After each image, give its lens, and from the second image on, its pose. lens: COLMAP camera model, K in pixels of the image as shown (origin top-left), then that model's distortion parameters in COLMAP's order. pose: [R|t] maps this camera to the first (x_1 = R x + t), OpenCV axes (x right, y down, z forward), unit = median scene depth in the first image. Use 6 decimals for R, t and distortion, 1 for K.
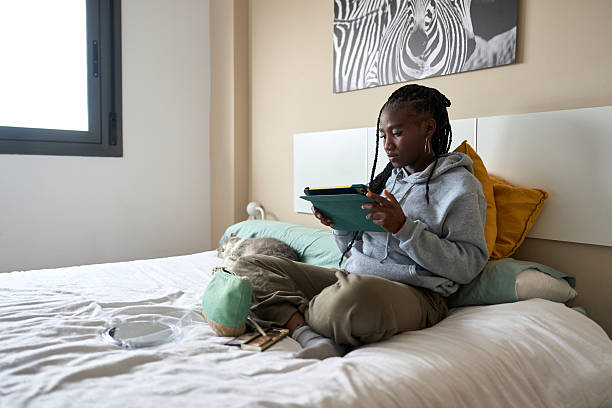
lens RADIAL K [[470.0, 0, 313.1], [0, 470.0, 201.8], [0, 0, 1]] dist [0.002039, 0.000074]
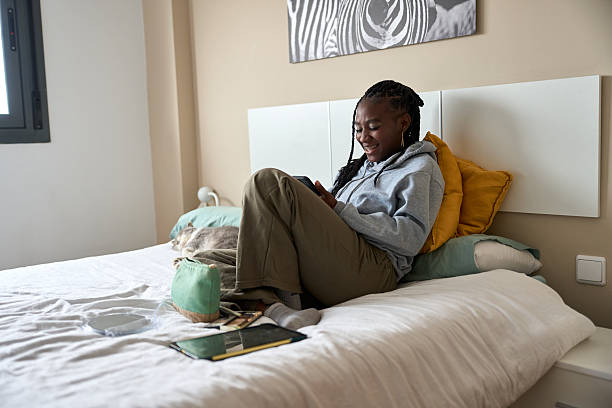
lens RADIAL K [[594.2, 0, 306.0], [0, 594.2, 204.0], [0, 0, 1]] dist [-0.002061, -0.007669]
pose [[0.996518, -0.050733, 0.066173, -0.023544], [0.047833, 0.997855, 0.044702, -0.014755], [-0.068299, -0.041381, 0.996806, -0.234524]]
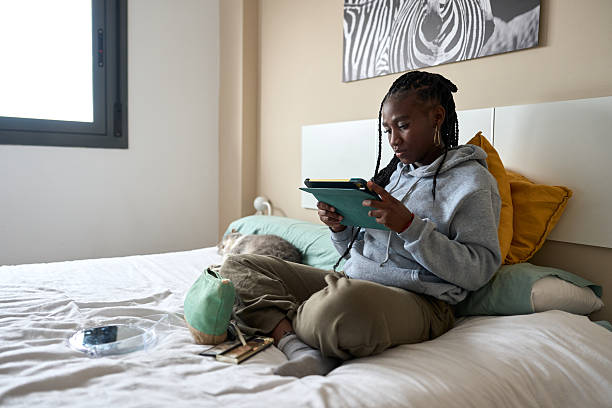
lens RADIAL K [[470.0, 0, 313.1], [0, 470.0, 201.8], [0, 0, 1]] dist [0.002039, 0.000074]
pose [[0.998700, 0.012885, -0.049320, 0.050434], [-0.012401, 0.999872, 0.010094, -0.000760], [0.049444, -0.009469, 0.998732, 0.079458]]
